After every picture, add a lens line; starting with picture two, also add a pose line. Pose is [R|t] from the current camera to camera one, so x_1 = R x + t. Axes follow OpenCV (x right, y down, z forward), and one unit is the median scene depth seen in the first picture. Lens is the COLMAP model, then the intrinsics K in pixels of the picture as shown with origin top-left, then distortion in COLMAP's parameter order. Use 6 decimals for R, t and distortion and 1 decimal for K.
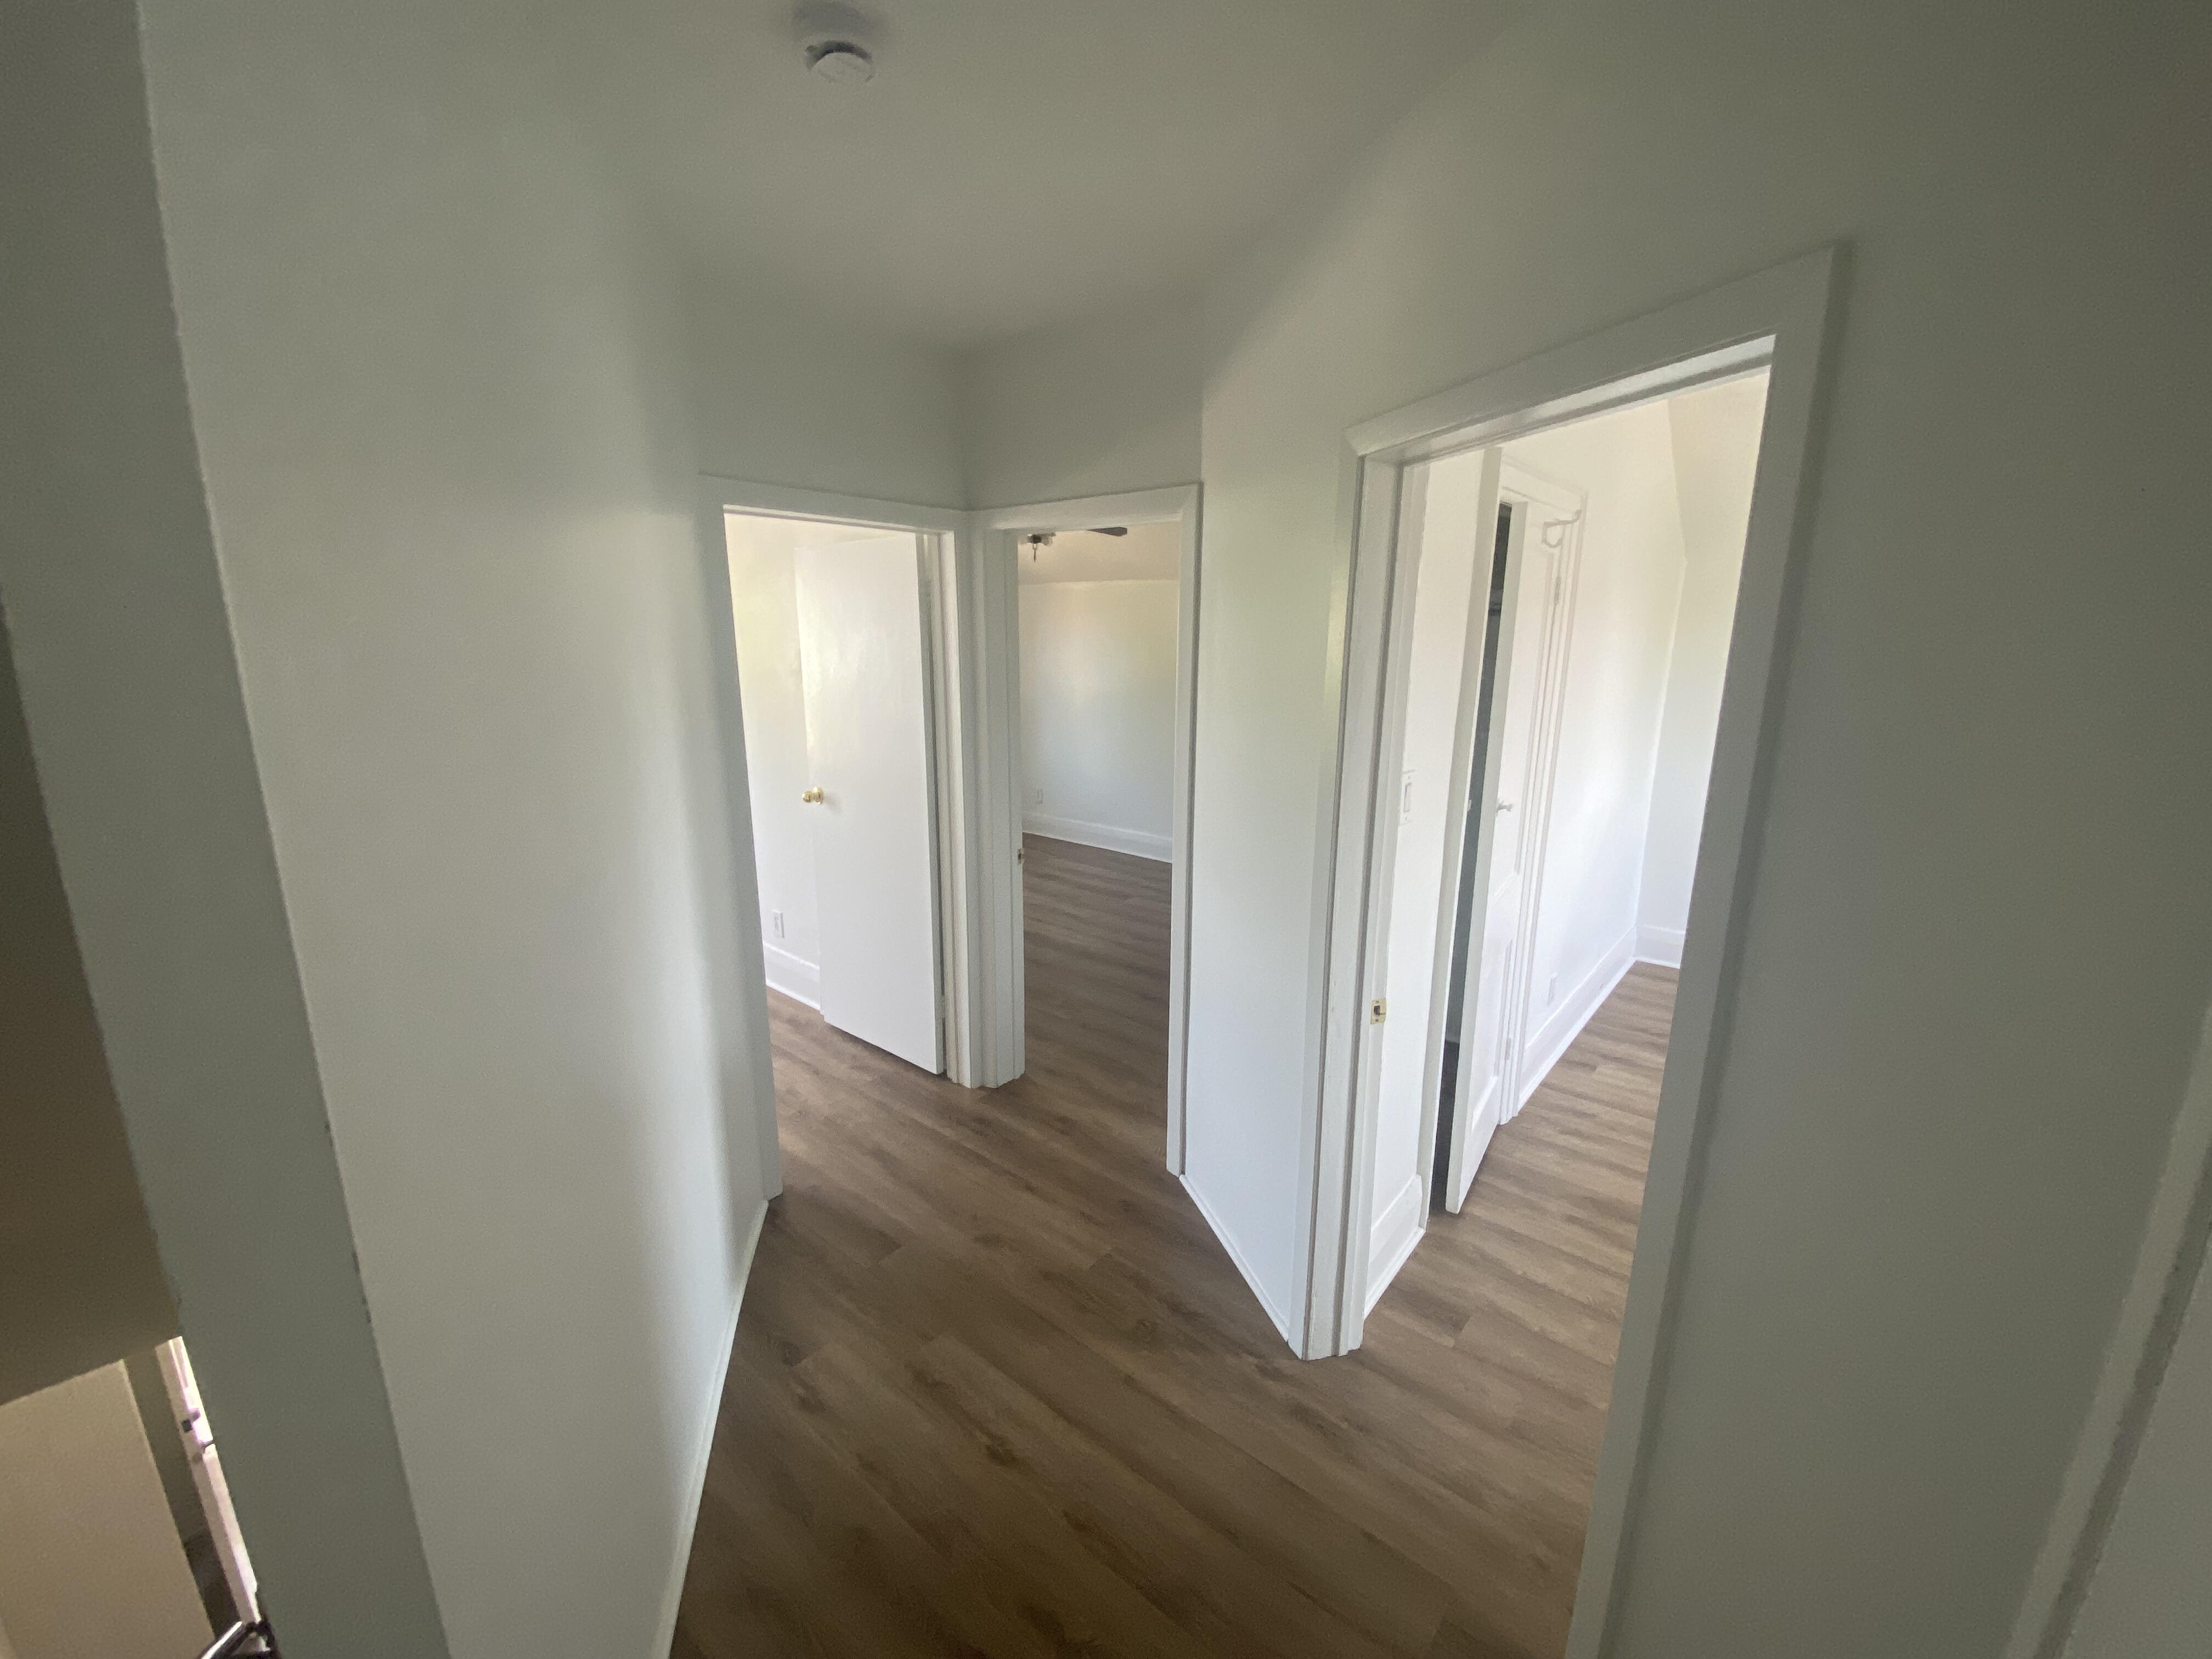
lens RADIAL K [[899.5, 0, 1106.0], [0, 899.5, 829.5], [0, 0, 1]] dist [-0.000540, -0.013097]
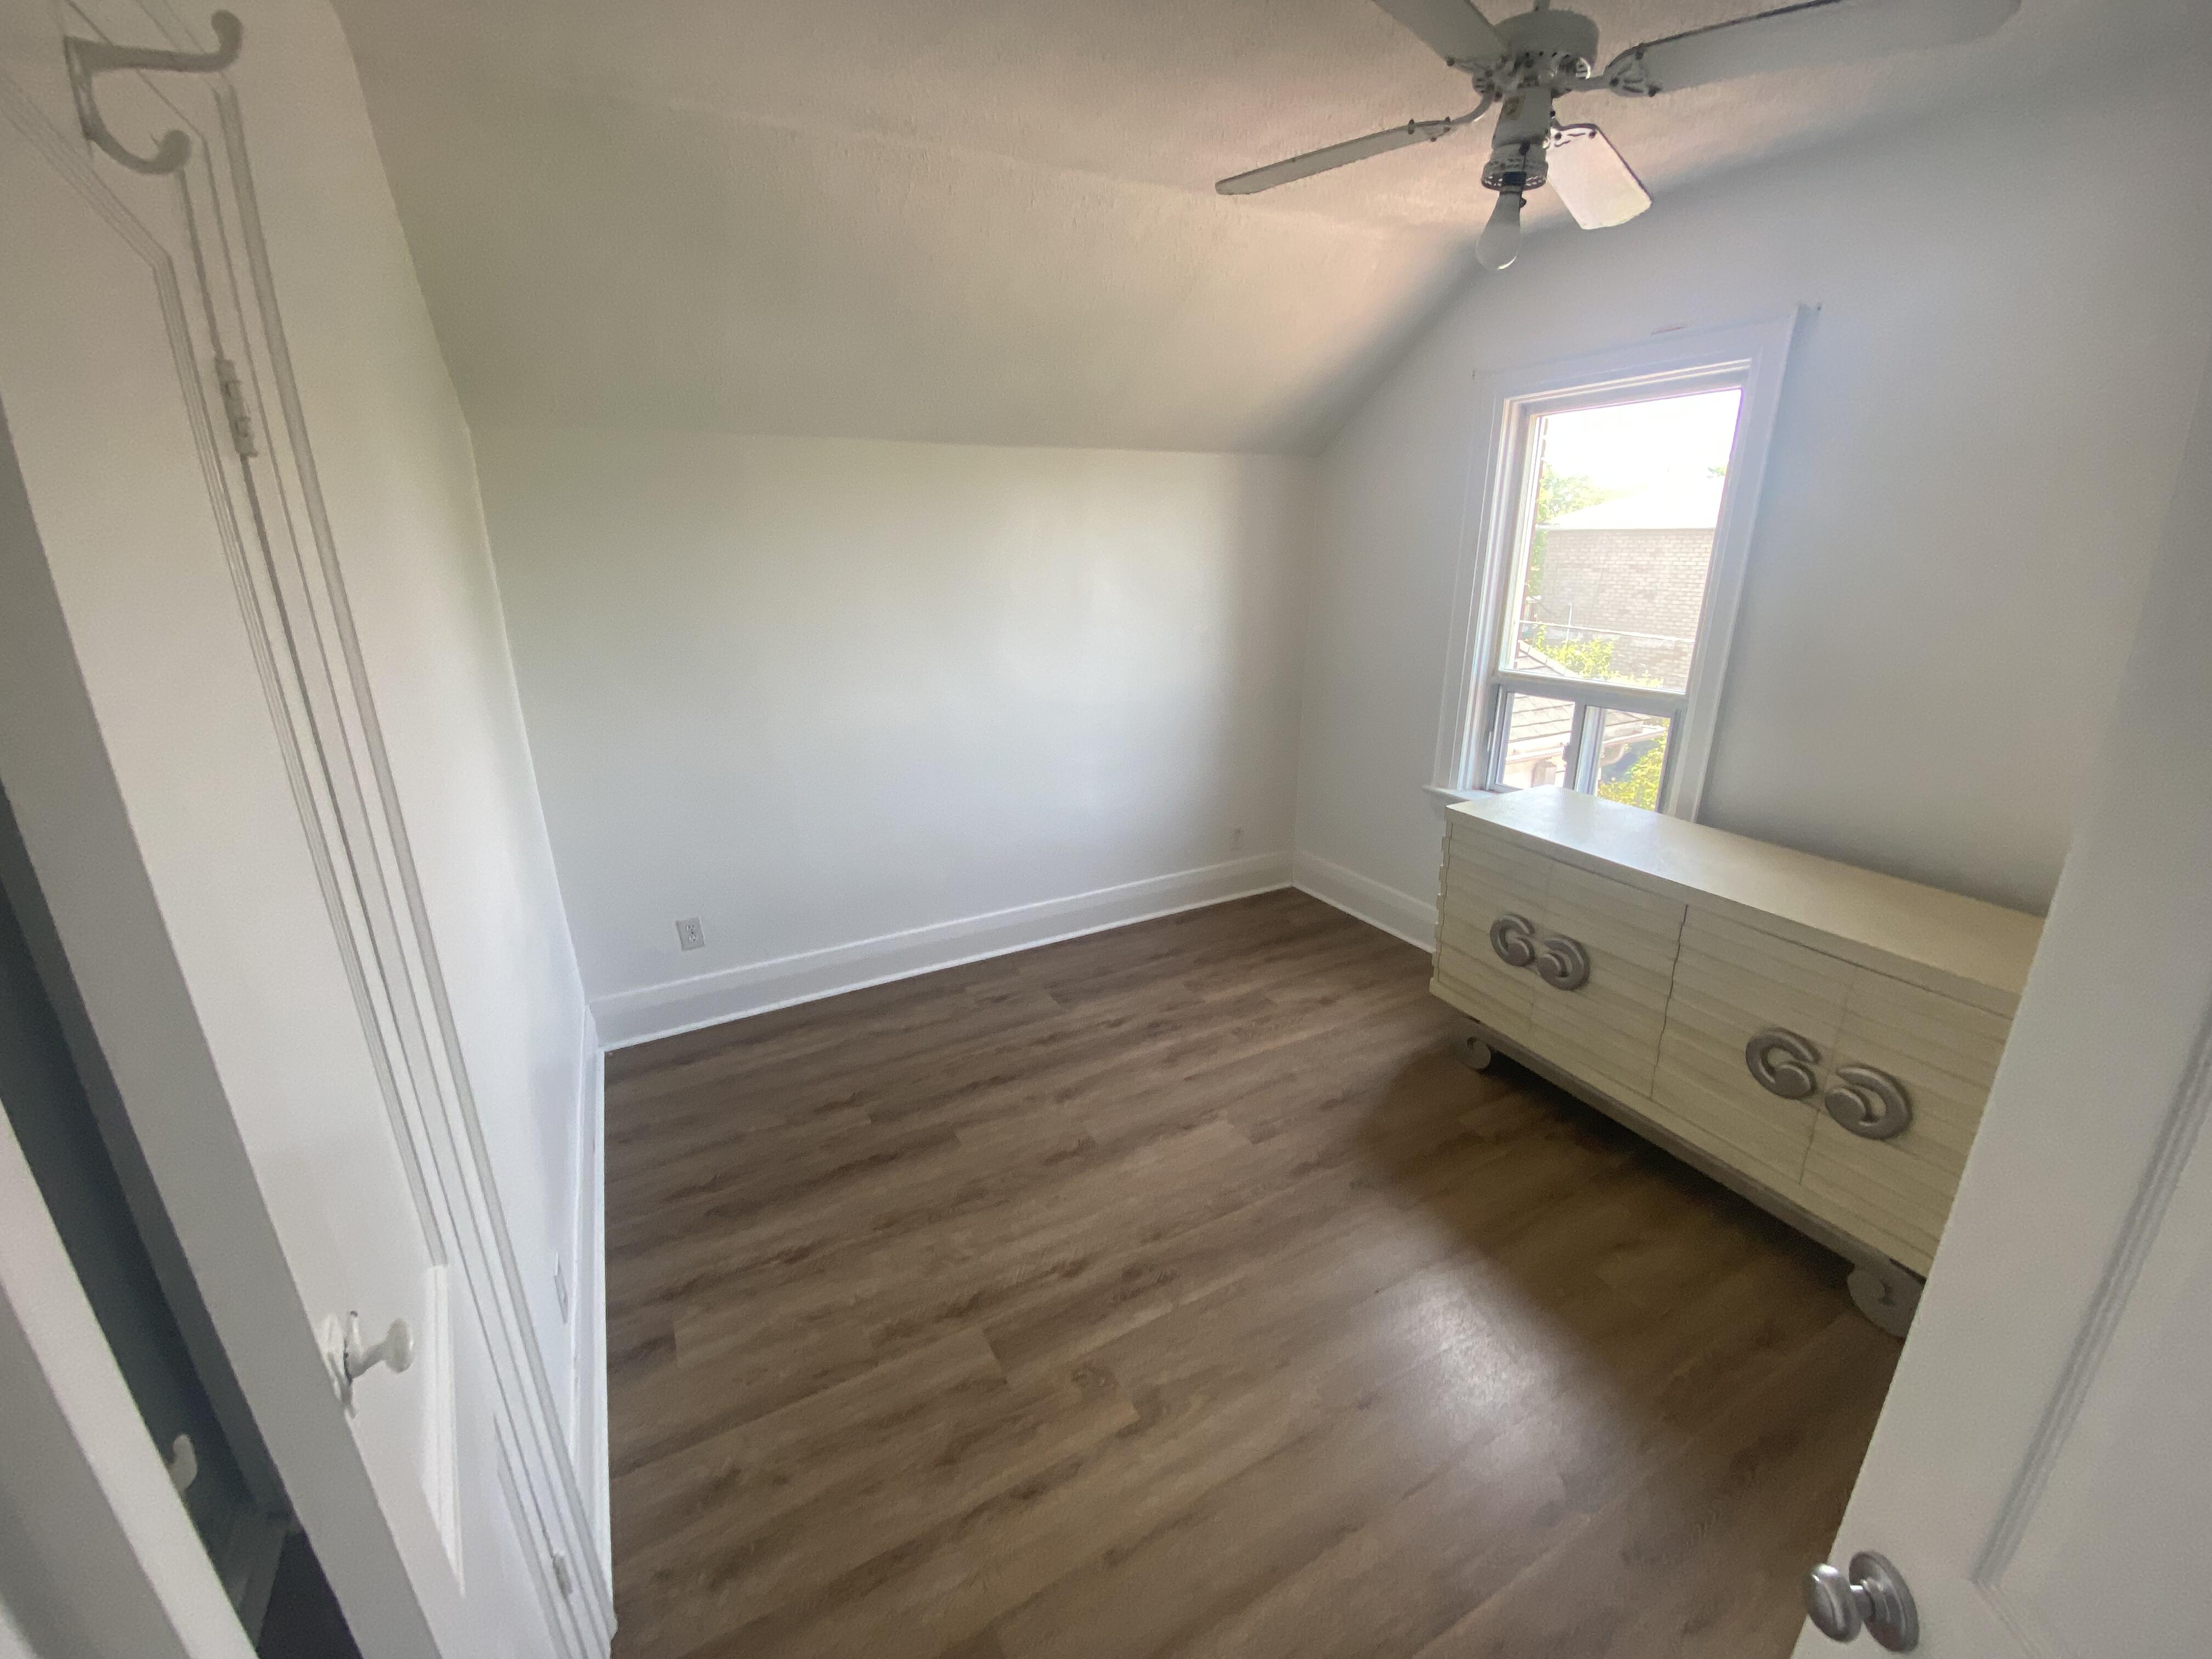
lens RADIAL K [[899.5, 0, 1106.0], [0, 899.5, 829.5], [0, 0, 1]] dist [-0.000540, -0.013097]
pose [[0.369572, -0.277449, 0.886814, 0.286444], [0.232543, 0.951628, 0.200816, -0.116625], [-0.899633, 0.132006, 0.416214, 0.584855]]
